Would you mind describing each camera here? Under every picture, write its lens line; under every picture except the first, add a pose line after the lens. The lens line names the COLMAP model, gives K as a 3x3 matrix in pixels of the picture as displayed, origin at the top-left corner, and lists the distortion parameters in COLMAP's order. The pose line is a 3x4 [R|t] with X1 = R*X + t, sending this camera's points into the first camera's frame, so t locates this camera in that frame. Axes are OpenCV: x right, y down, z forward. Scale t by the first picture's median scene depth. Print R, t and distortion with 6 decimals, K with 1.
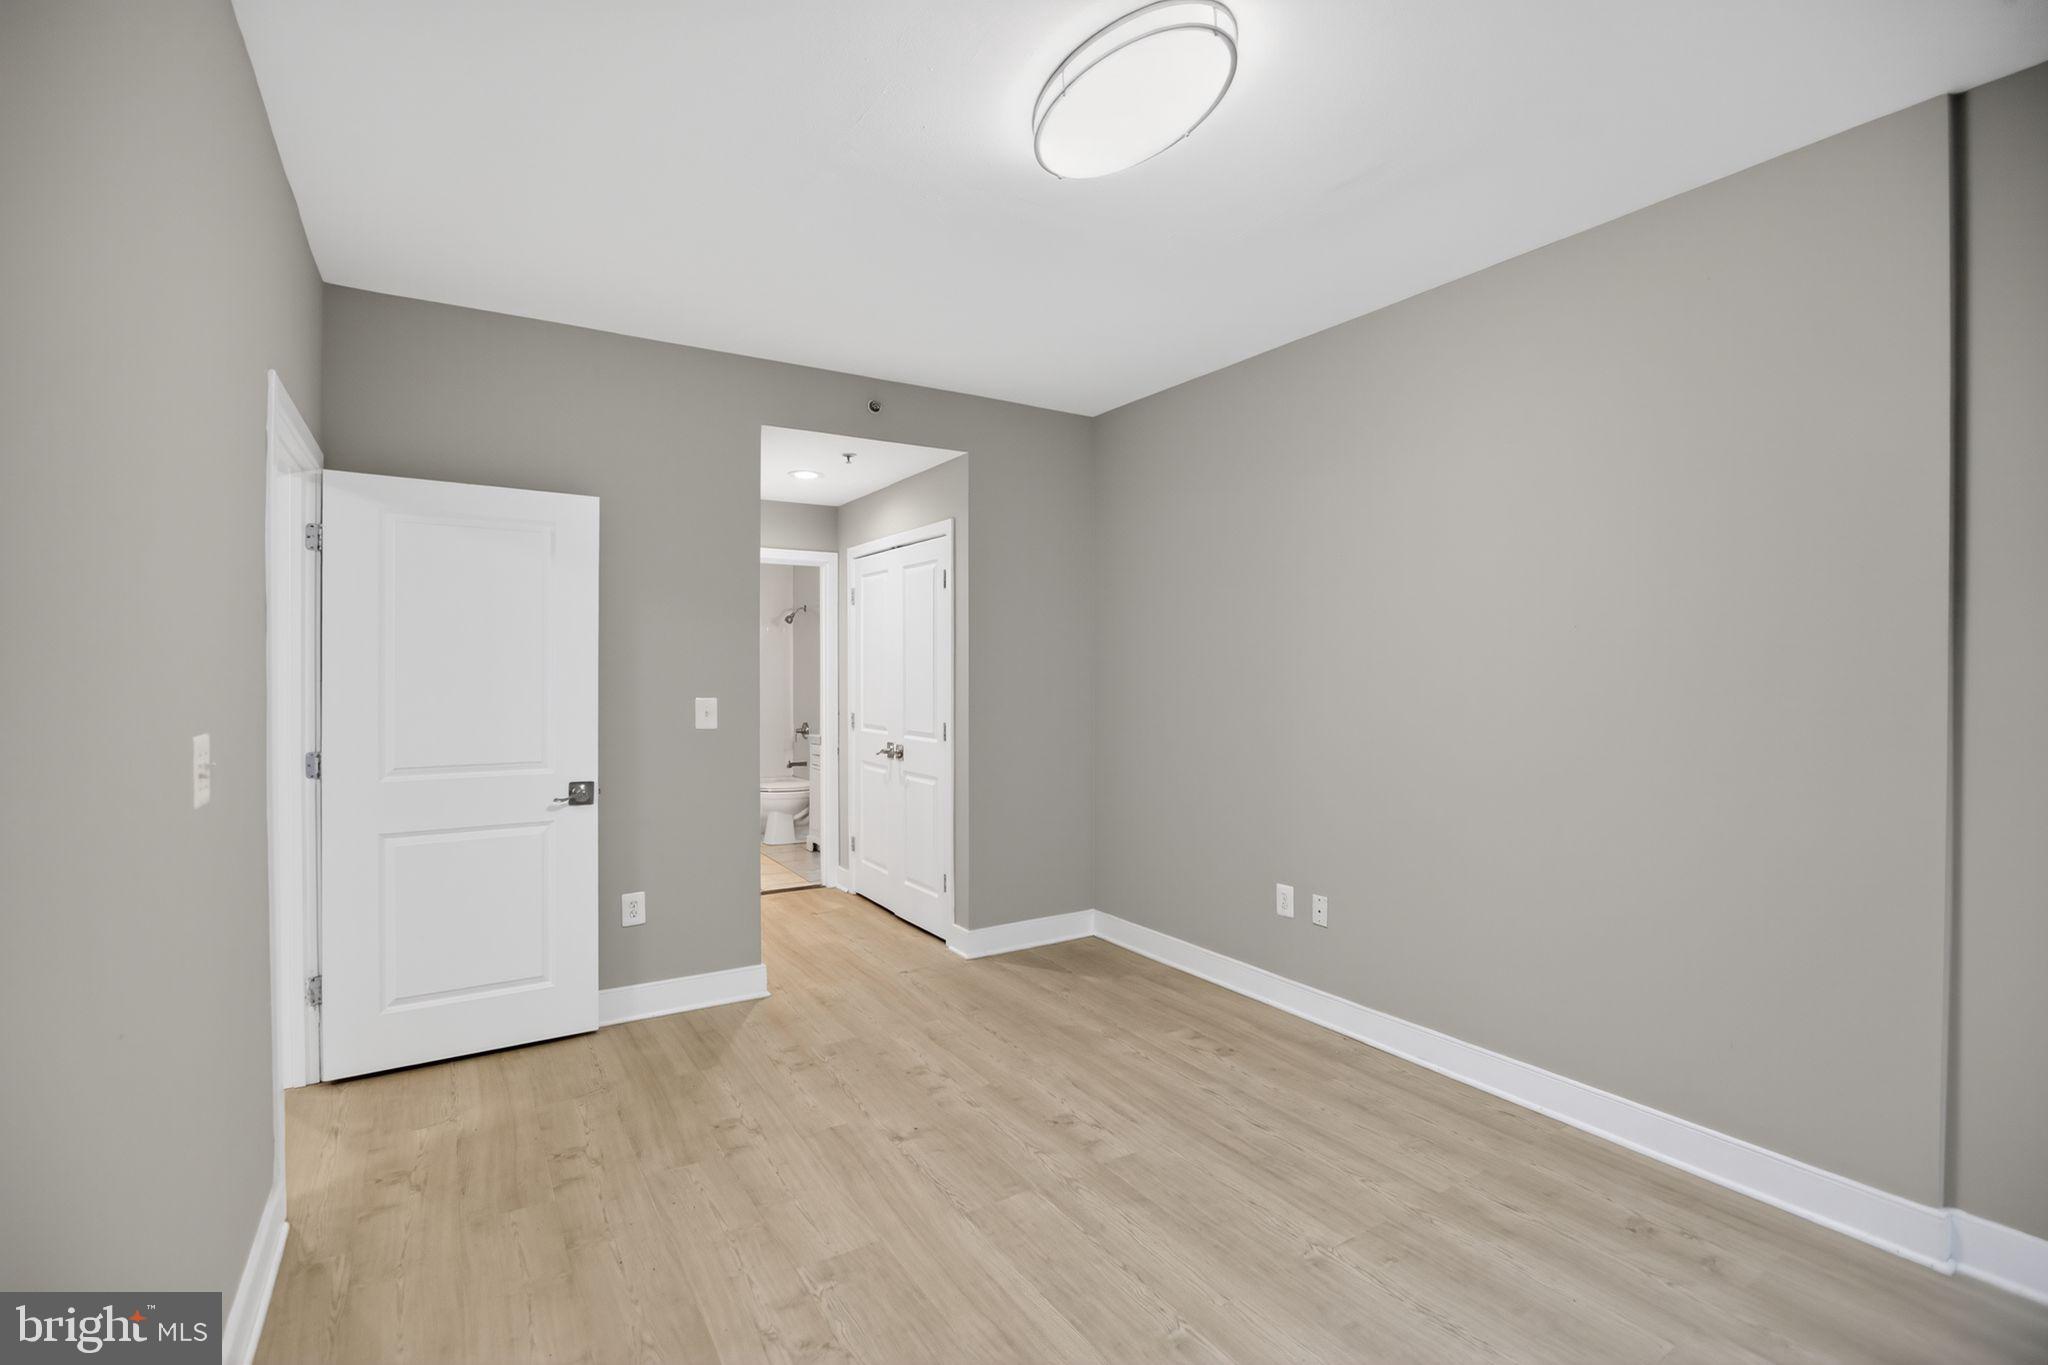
lens RADIAL K [[934.1, 0, 1011.1], [0, 934.1, 679.7], [0, 0, 1]] dist [-0.048472, 0.017316]
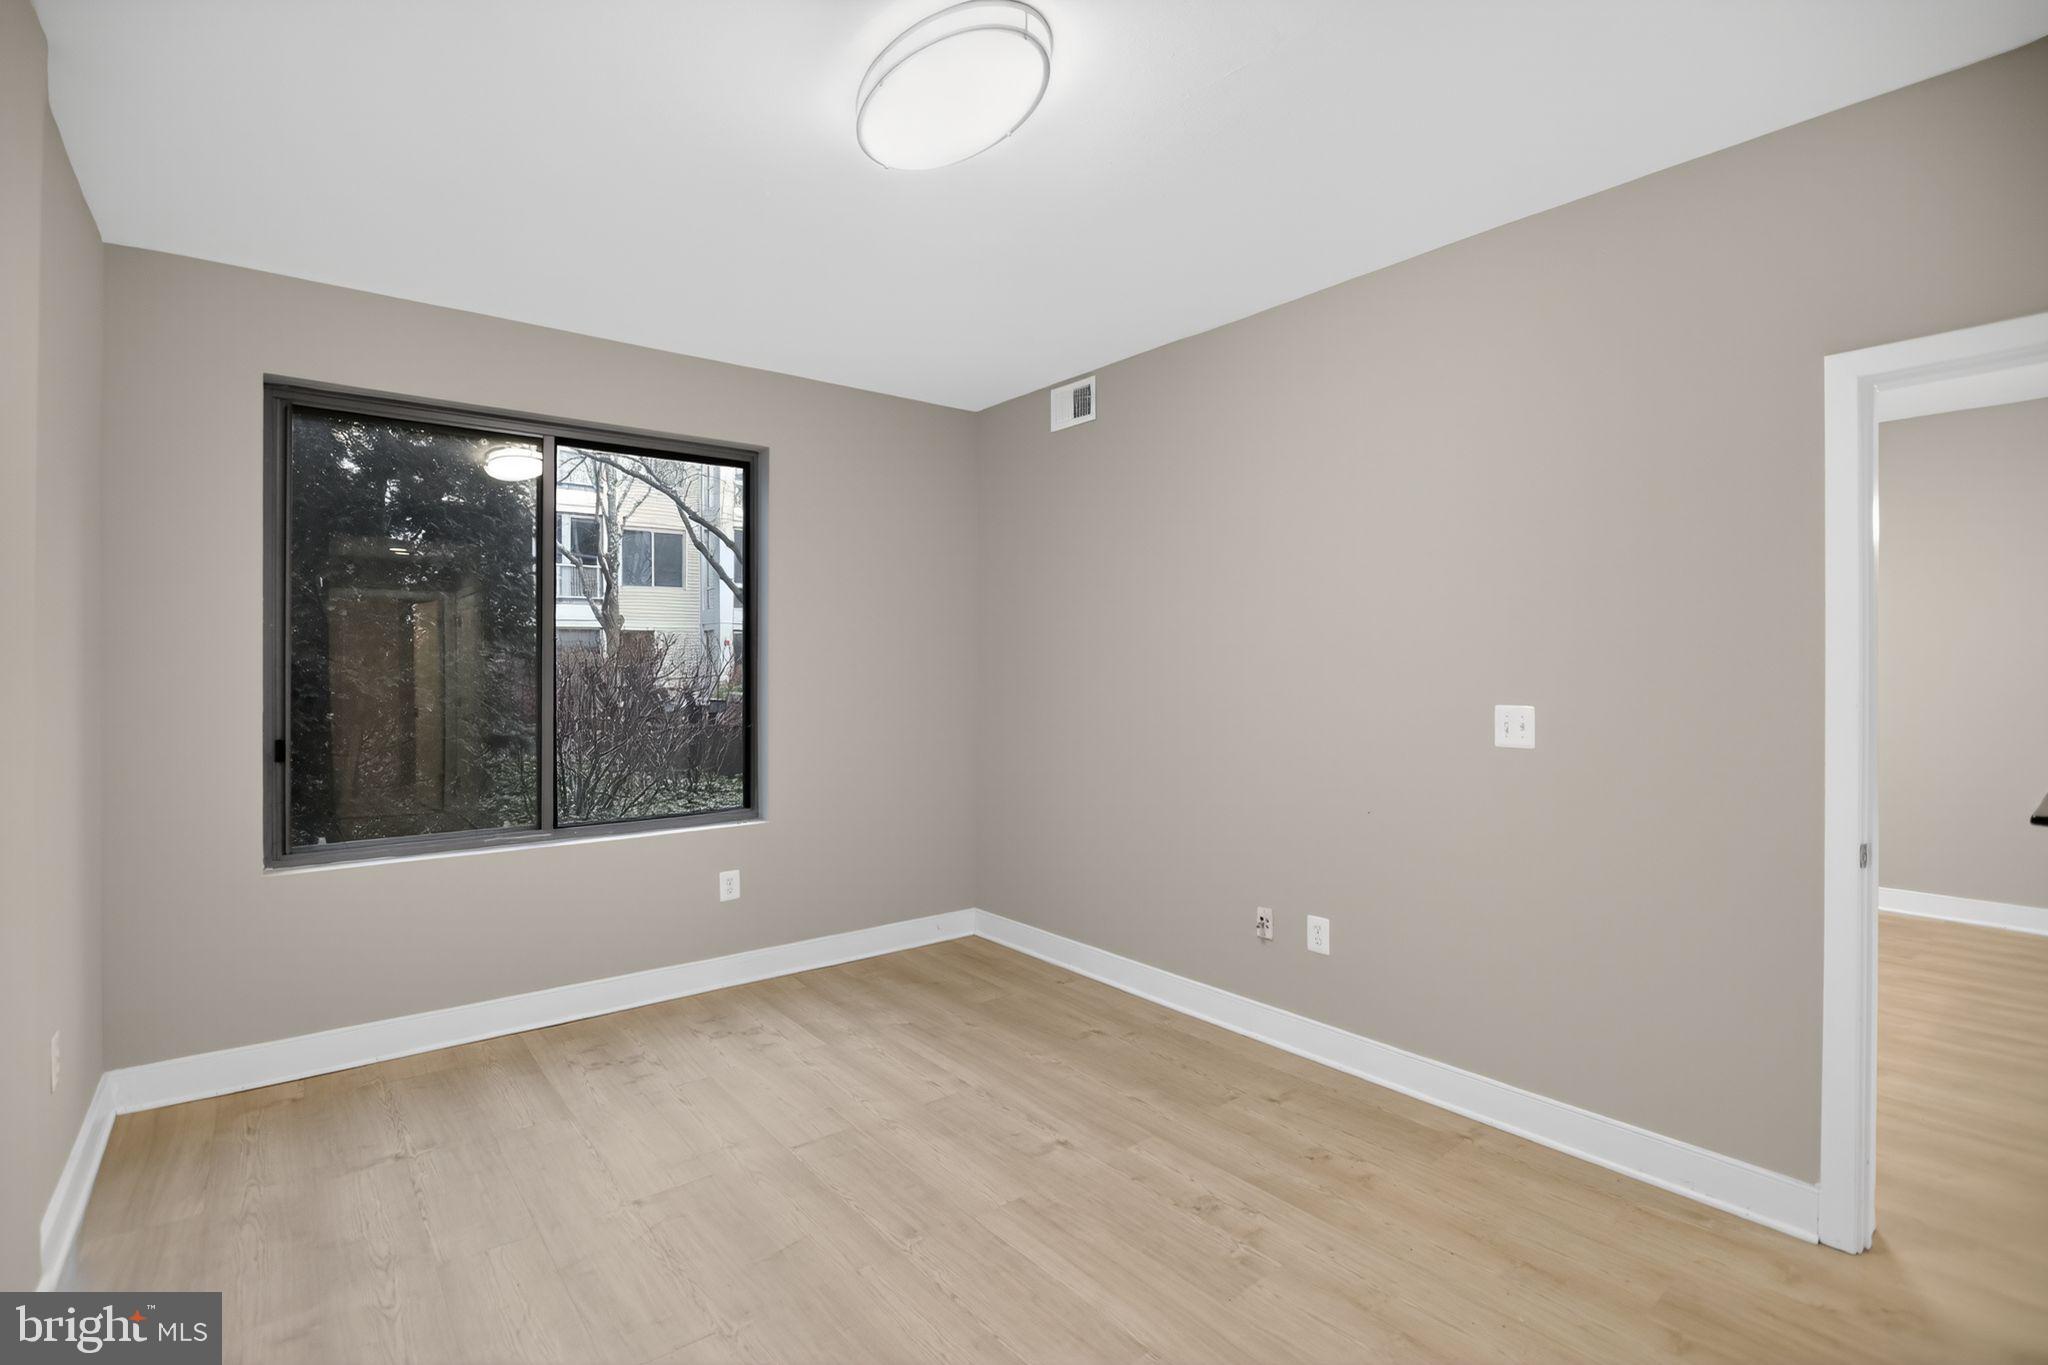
lens RADIAL K [[942.9, 0, 1020.3], [0, 942.9, 657.7], [0, 0, 1]] dist [-0.056743, 0.024467]
pose [[-0.991426, 0.001829, -0.130655, 0.119630], [0.002016, 0.999997, -0.001301, -0.013700], [0.130652, -0.001553, -0.991427, 1.308456]]
